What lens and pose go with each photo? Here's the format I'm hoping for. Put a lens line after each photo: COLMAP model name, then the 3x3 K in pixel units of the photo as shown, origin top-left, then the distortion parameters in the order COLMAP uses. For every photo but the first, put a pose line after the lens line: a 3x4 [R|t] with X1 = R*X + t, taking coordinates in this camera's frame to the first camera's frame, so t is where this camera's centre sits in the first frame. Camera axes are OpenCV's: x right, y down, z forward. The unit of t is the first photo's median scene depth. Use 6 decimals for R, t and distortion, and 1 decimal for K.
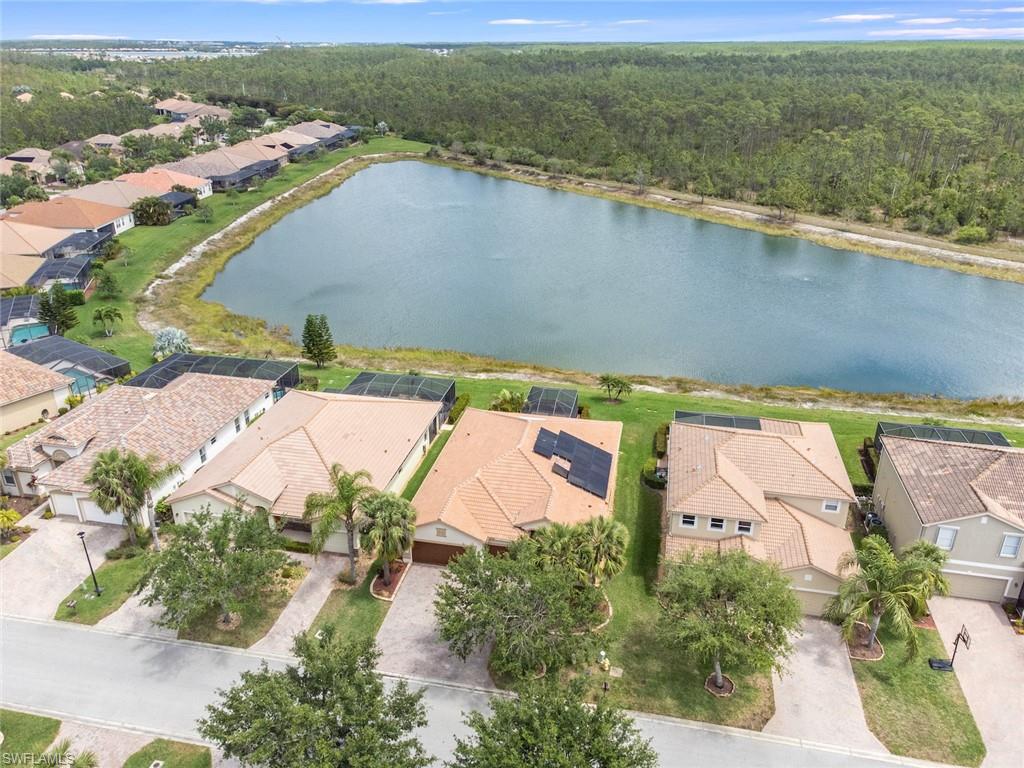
lens RADIAL K [[769.0, 0, 508.7], [0, 769.0, 358.9], [0, 0, 1]] dist [0.006000, 0.013664]
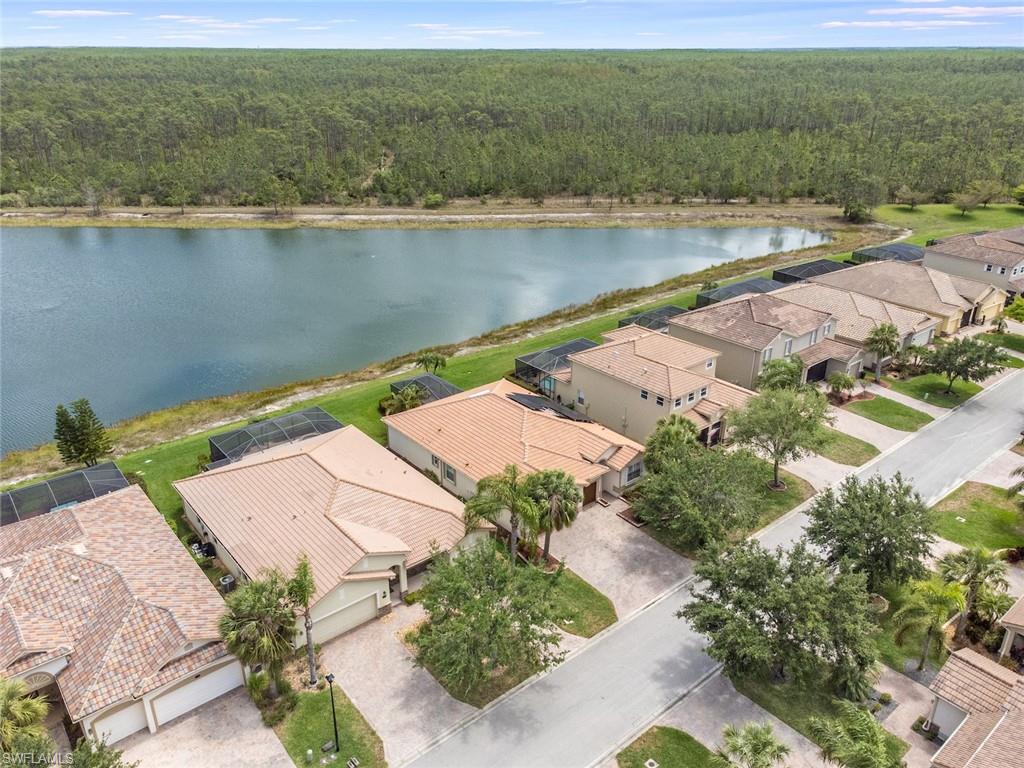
lens RADIAL K [[769.0, 0, 508.7], [0, 769.0, 358.9], [0, 0, 1]] dist [0.006000, 0.013664]
pose [[0.623484, -0.289485, 0.726268, -0.599607], [0.295148, 0.947341, 0.124226, -0.074788], [-0.723986, 0.136903, 0.676093, 0.210444]]
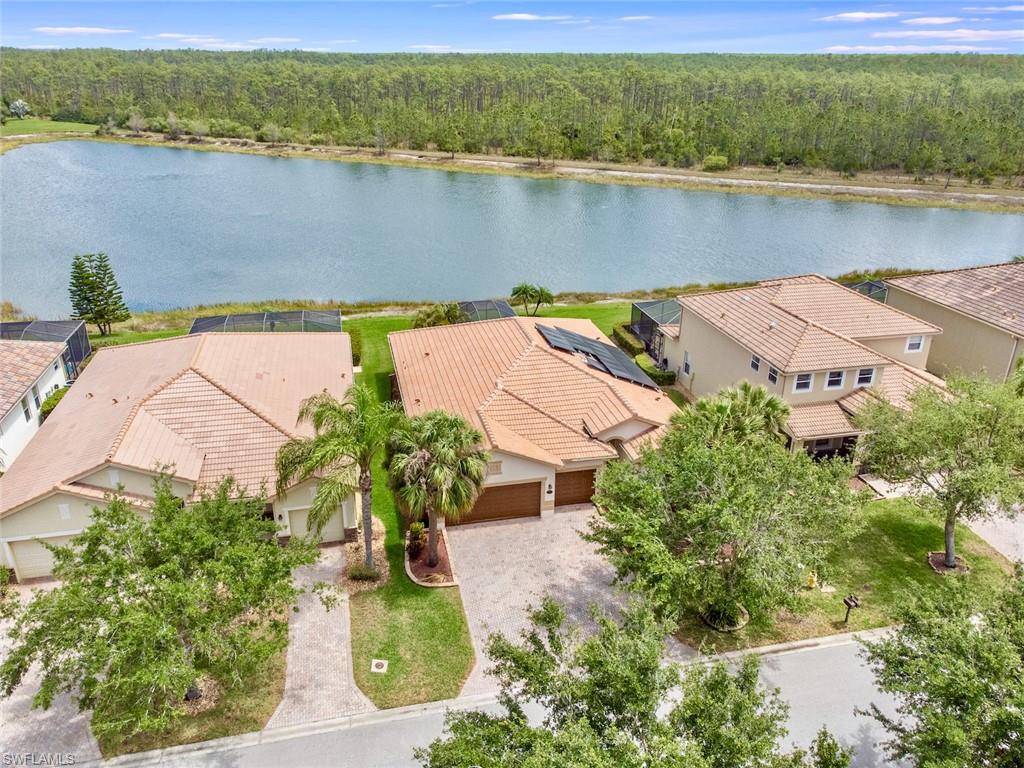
lens RADIAL K [[773.5, 0, 507.2], [0, 773.5, 363.0], [0, 0, 1]] dist [0.003460, 0.023958]
pose [[0.910519, -0.147138, 0.386401, -0.224423], [0.150744, 0.988347, 0.021137, 0.088517], [-0.385009, 0.039002, 0.922089, 0.272855]]
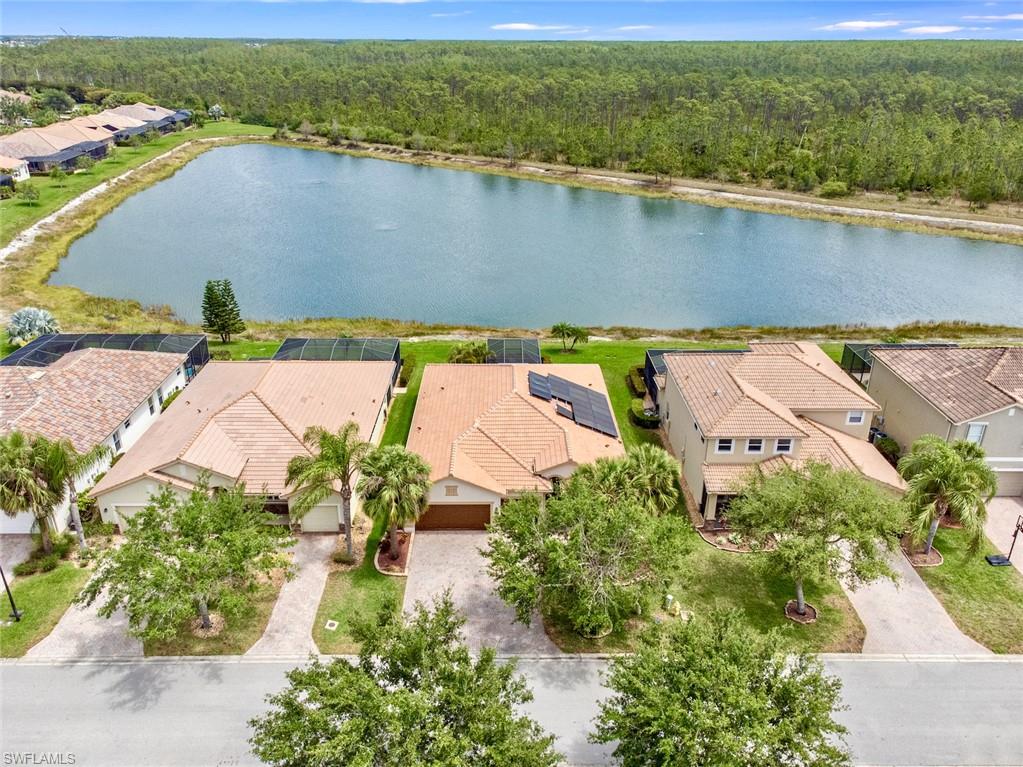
lens RADIAL K [[772.7, 0, 506.7], [0, 772.7, 362.6], [0, 0, 1]] dist [0.003460, 0.023958]
pose [[0.977044, -0.077040, 0.198619, -0.132182], [0.075933, 0.997026, 0.013198, 0.054331], [-0.199045, 0.002186, 0.979988, 0.103052]]
